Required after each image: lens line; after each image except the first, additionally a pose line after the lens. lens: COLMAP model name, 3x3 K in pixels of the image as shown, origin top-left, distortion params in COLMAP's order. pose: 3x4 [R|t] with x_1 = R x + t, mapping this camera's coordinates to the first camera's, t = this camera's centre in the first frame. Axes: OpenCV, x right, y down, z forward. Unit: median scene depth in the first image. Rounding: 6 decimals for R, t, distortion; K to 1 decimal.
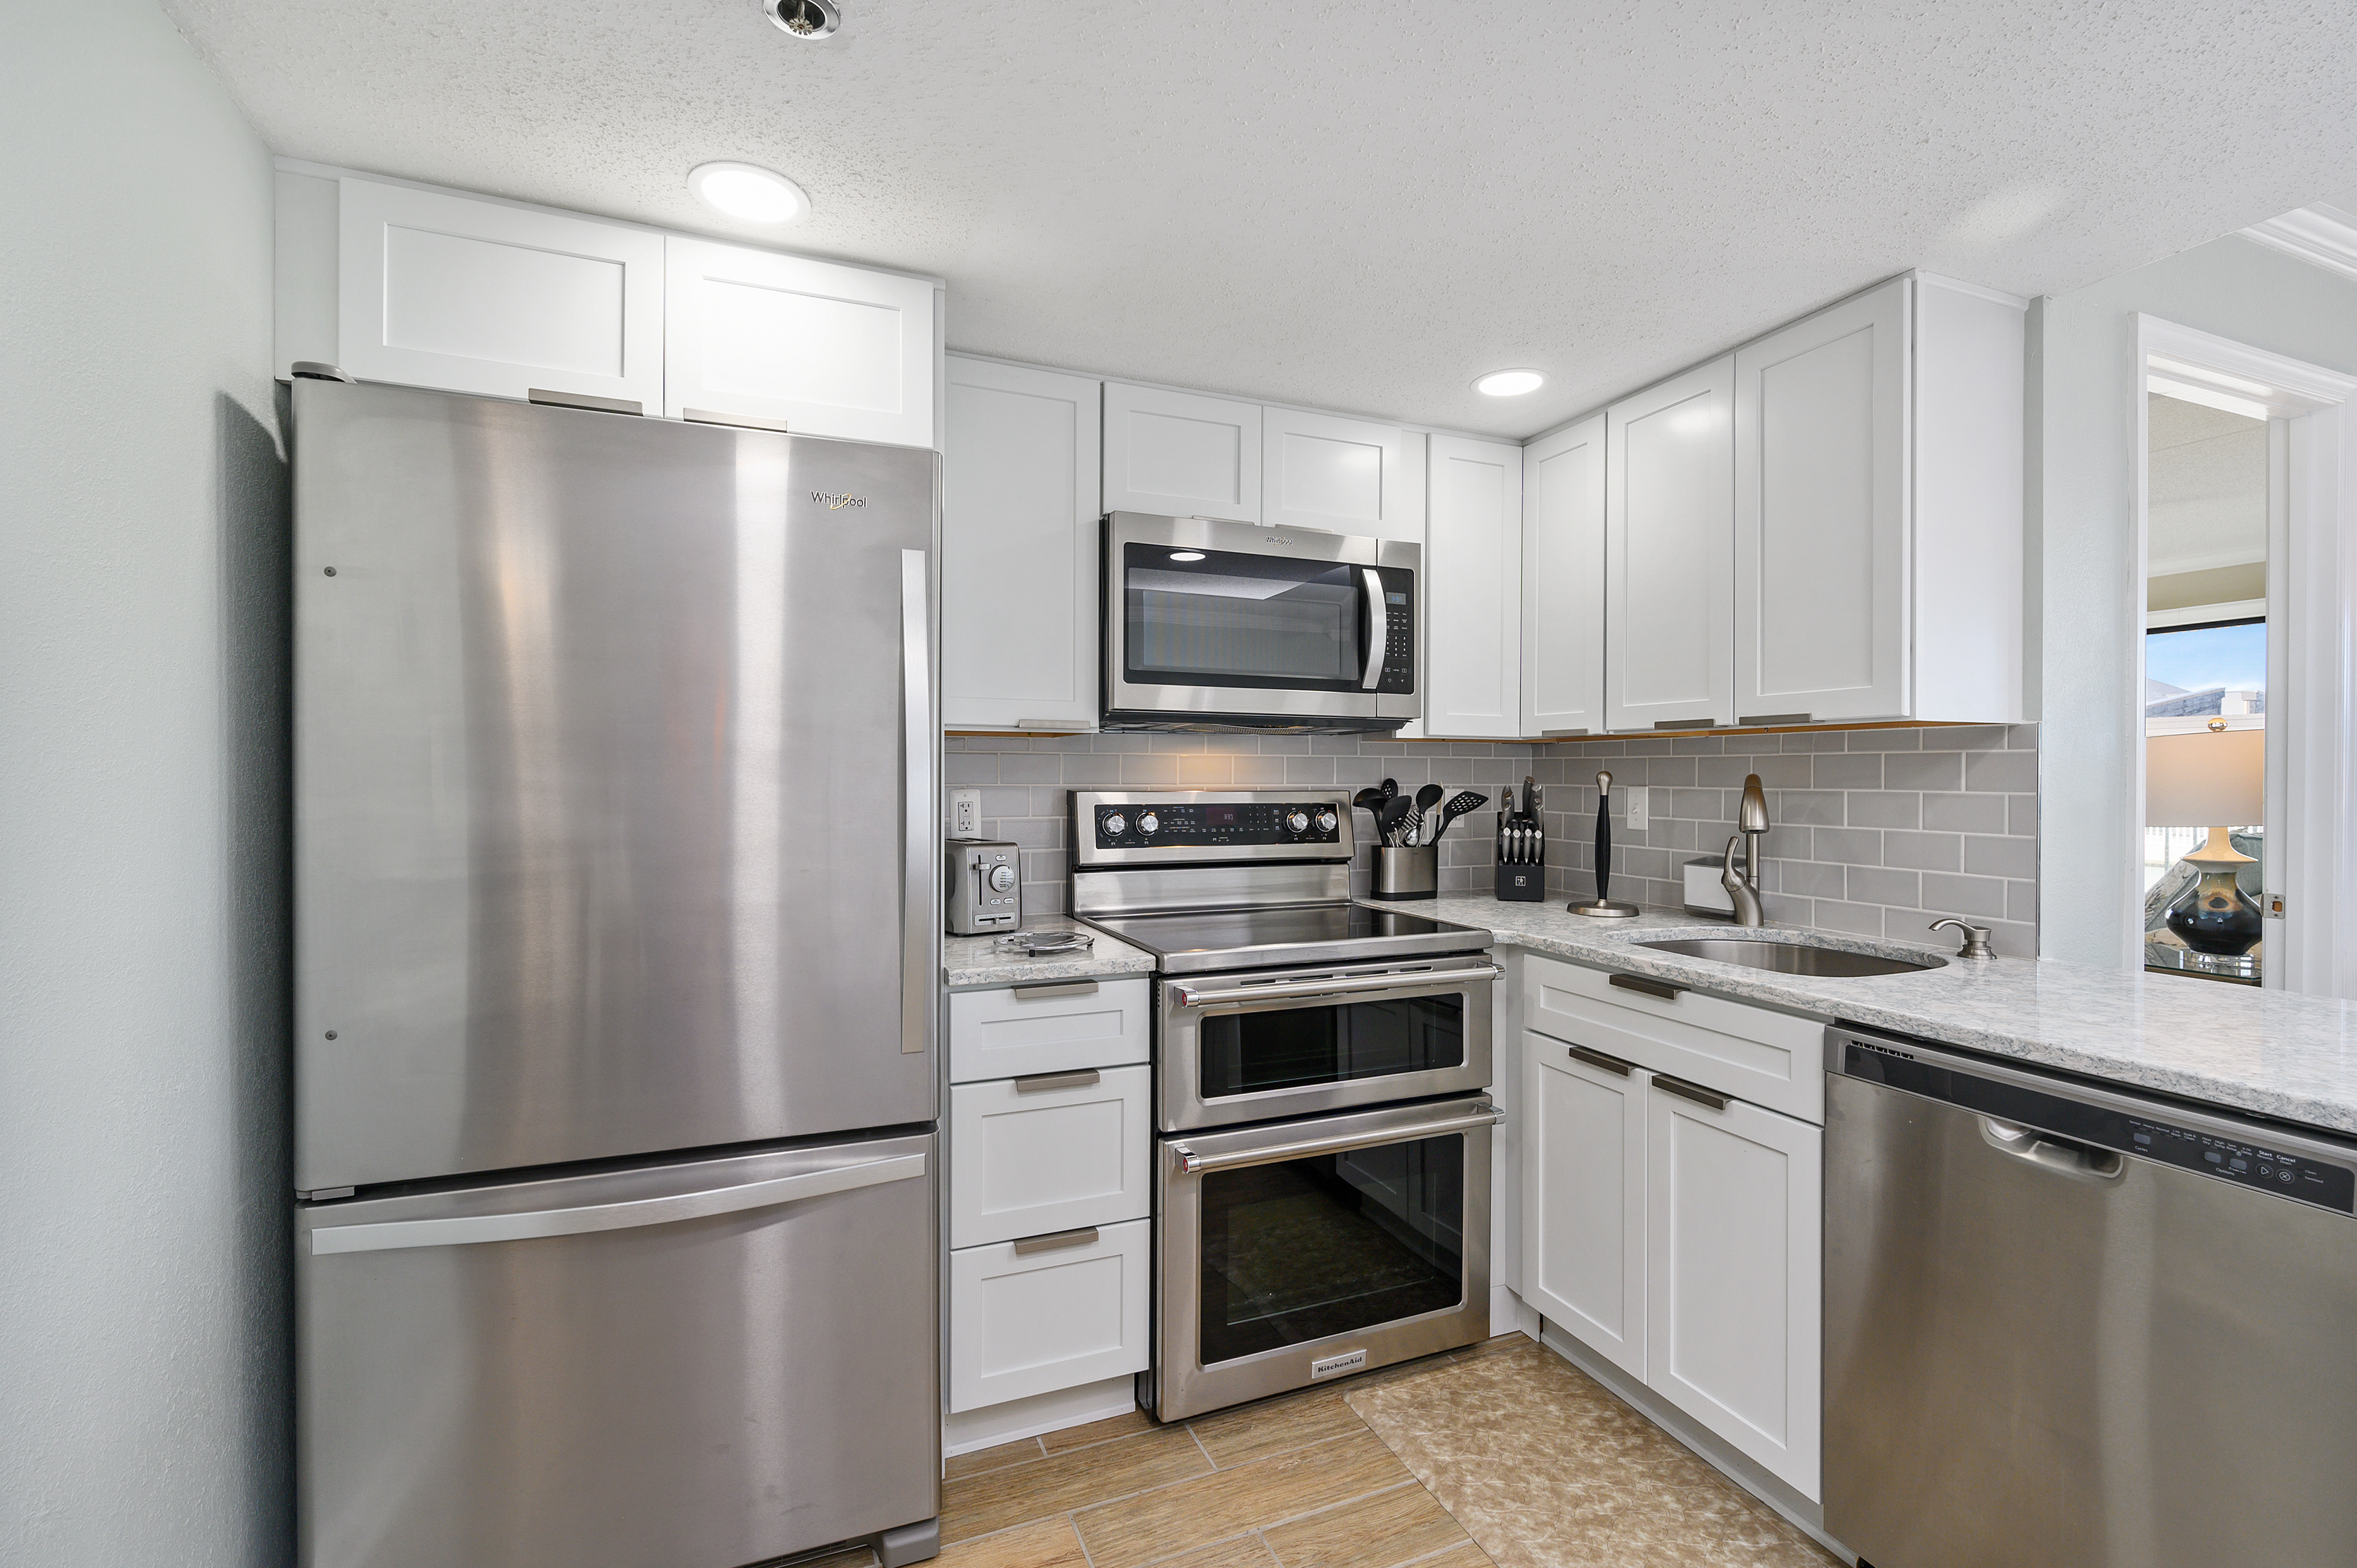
lens RADIAL K [[1020.0, 0, 1190.4], [0, 1020.0, 783.4], [0, 0, 1]] dist [-0.012600, -0.001056]
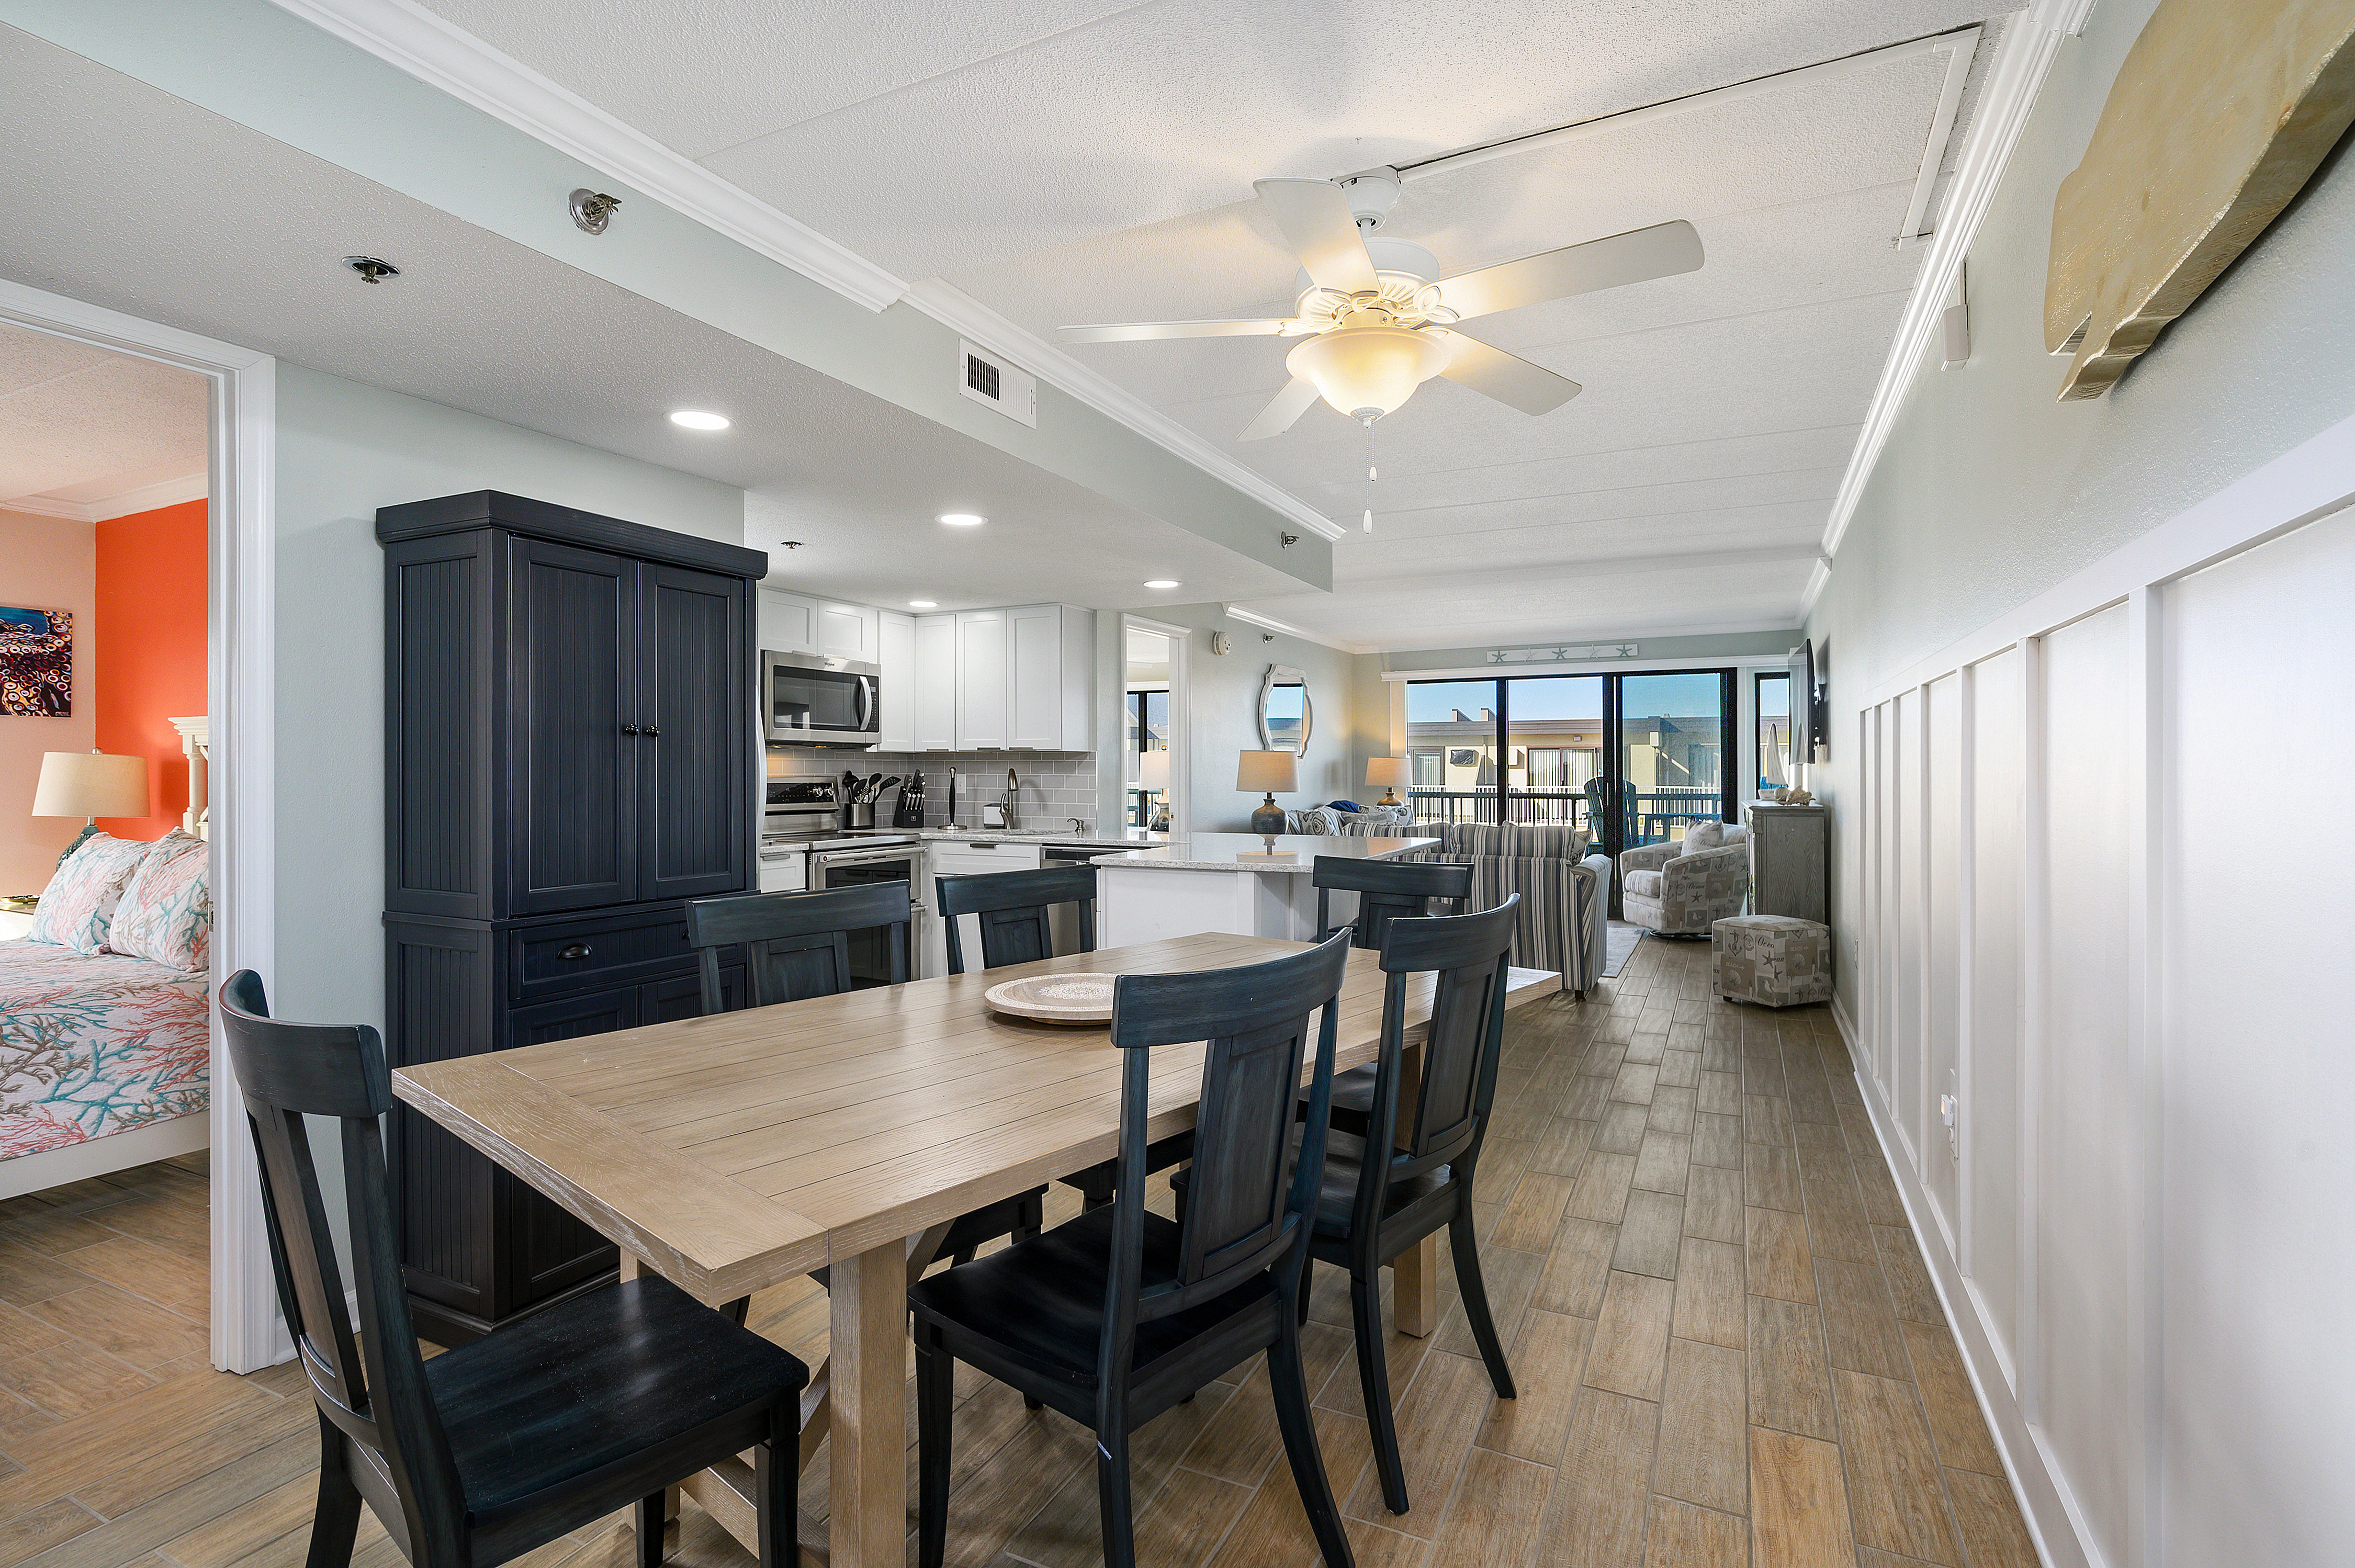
lens RADIAL K [[1099.8, 0, 1196.8], [0, 1099.8, 767.1], [0, 0, 1]] dist [-0.016051, 0.004854]
pose [[0.742236, -0.001312, 0.670138, -0.973284], [0.005445, 0.999977, -0.004073, 0.000640], [-0.670117, 0.006672, 0.742226, -1.394499]]
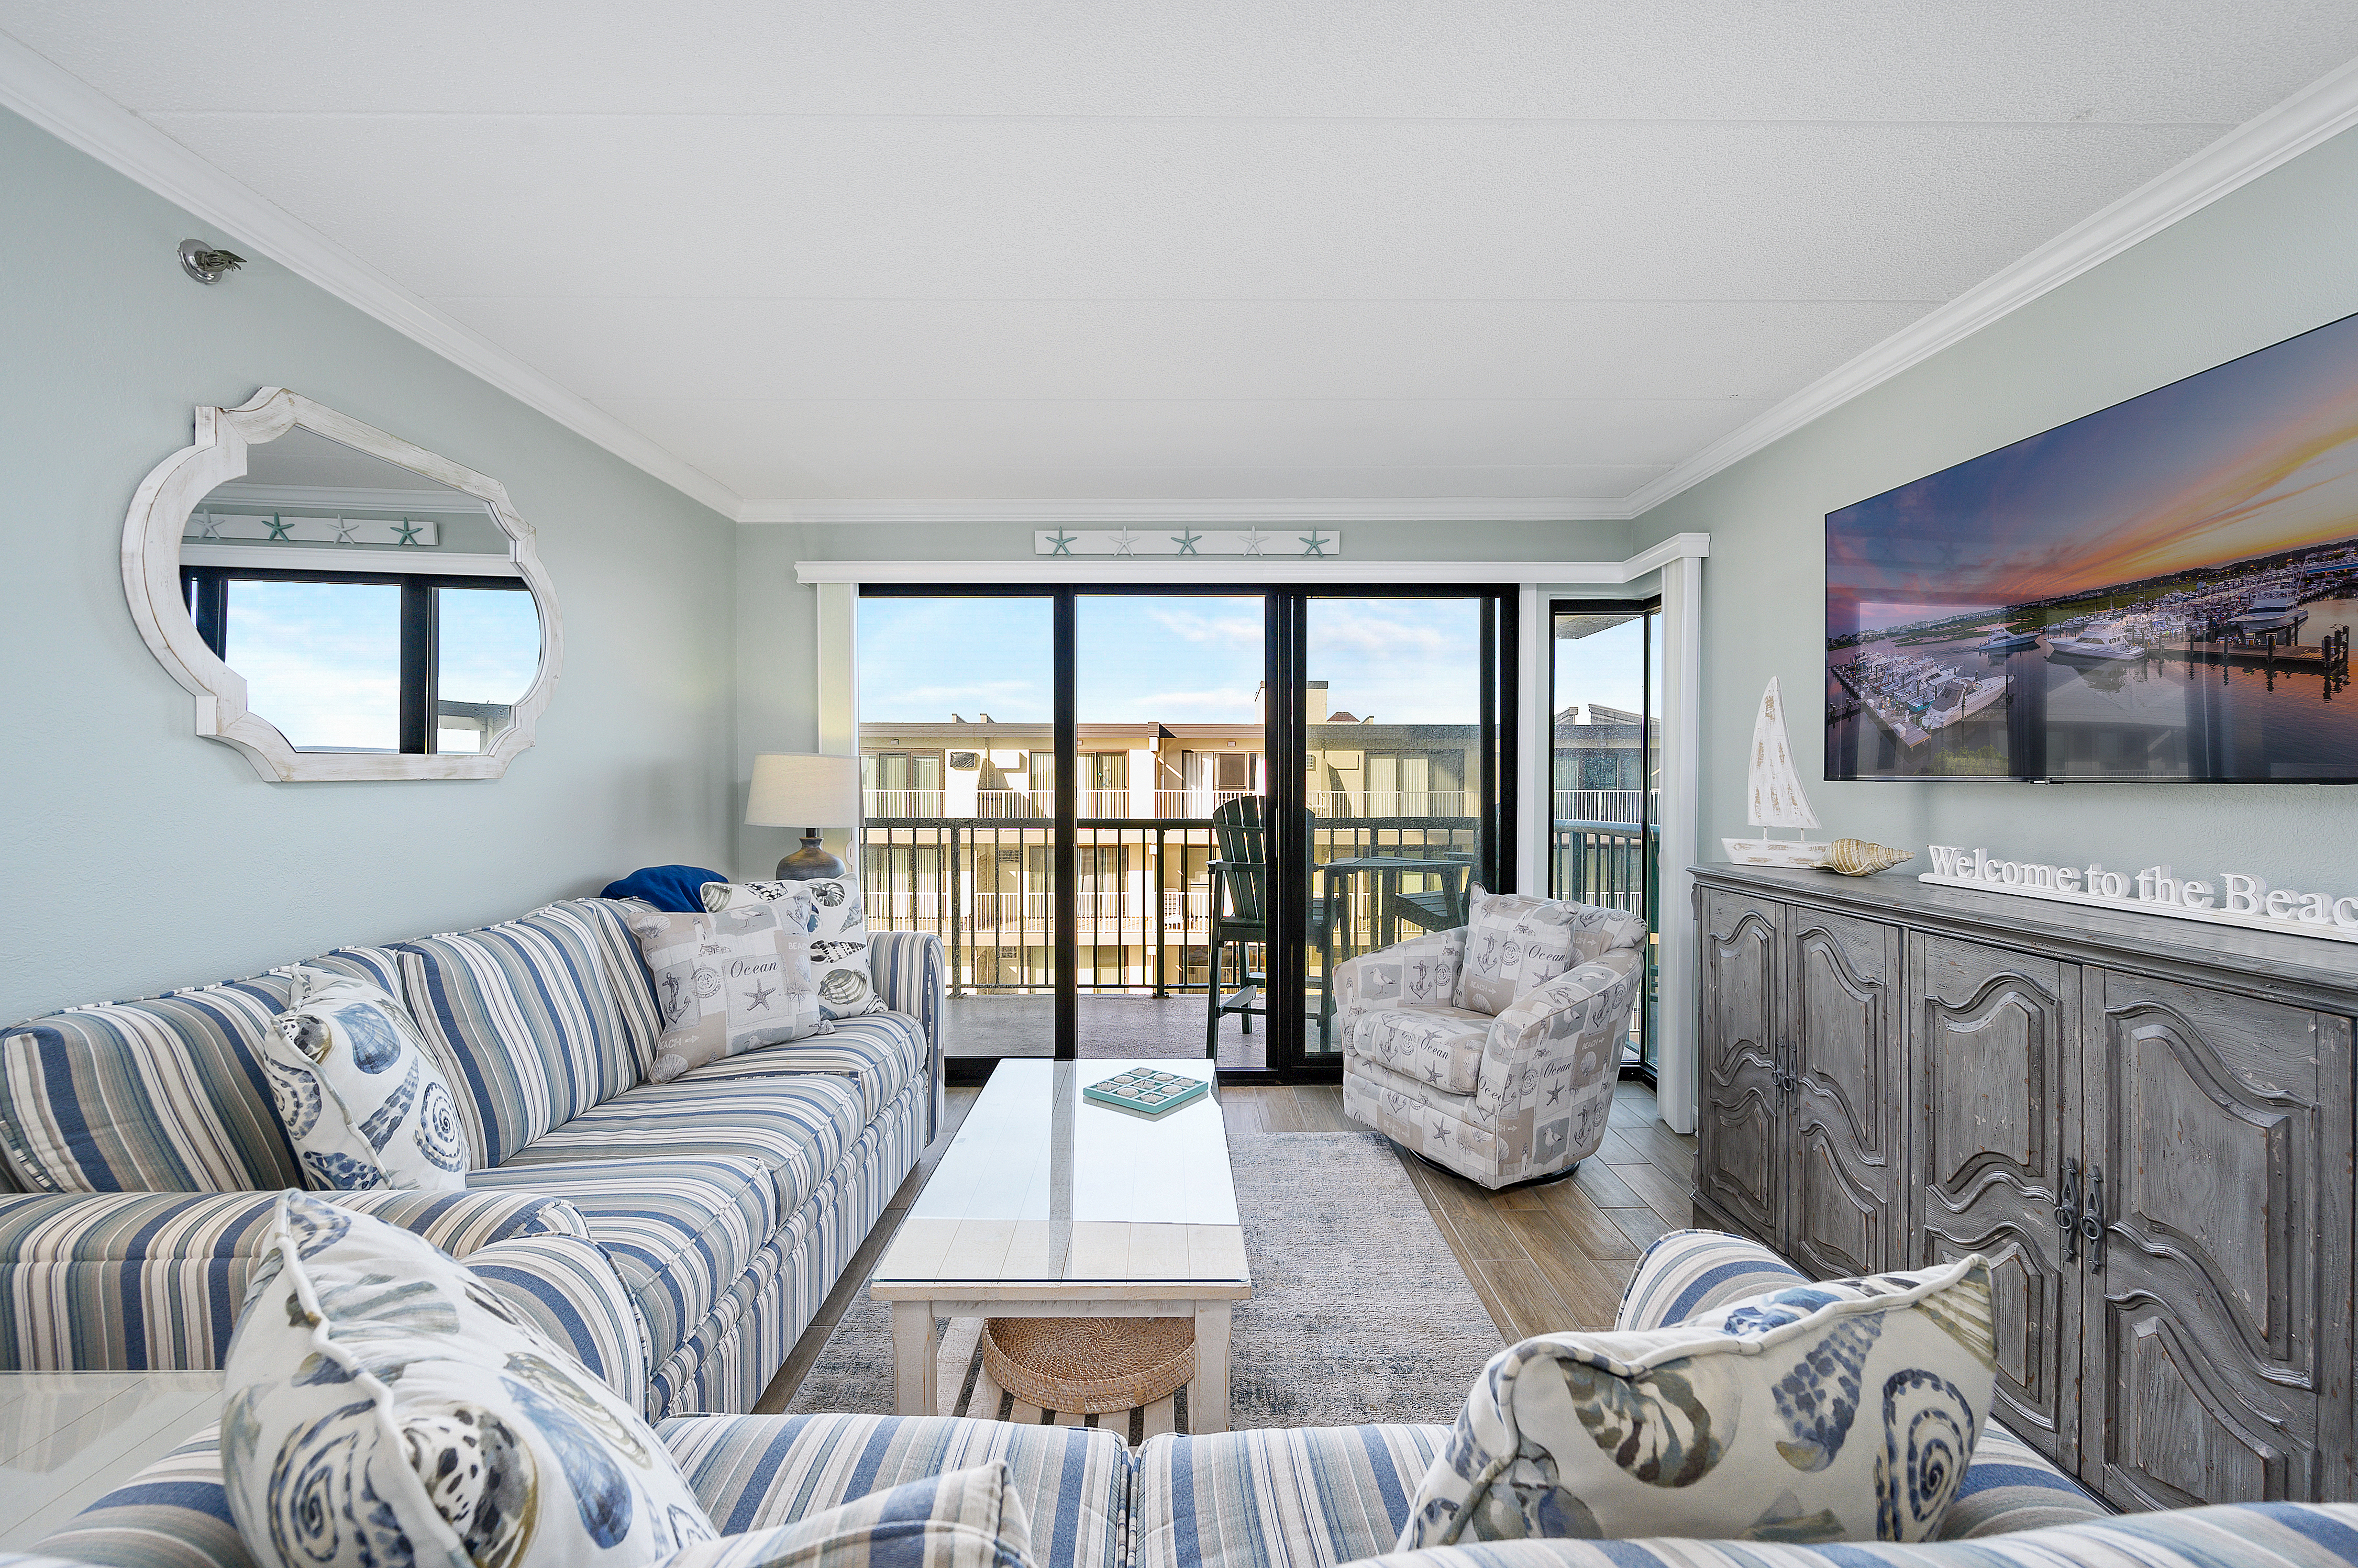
lens RADIAL K [[974.9, 0, 1184.1], [0, 974.9, 777.3], [0, 0, 1]] dist [-0.006606, 0.001344]
pose [[0.366553, -0.006491, 0.930374, 1.314239], [0.003378, 0.999978, 0.005646, -0.021430], [-0.930391, 0.001073, 0.366567, 0.209470]]
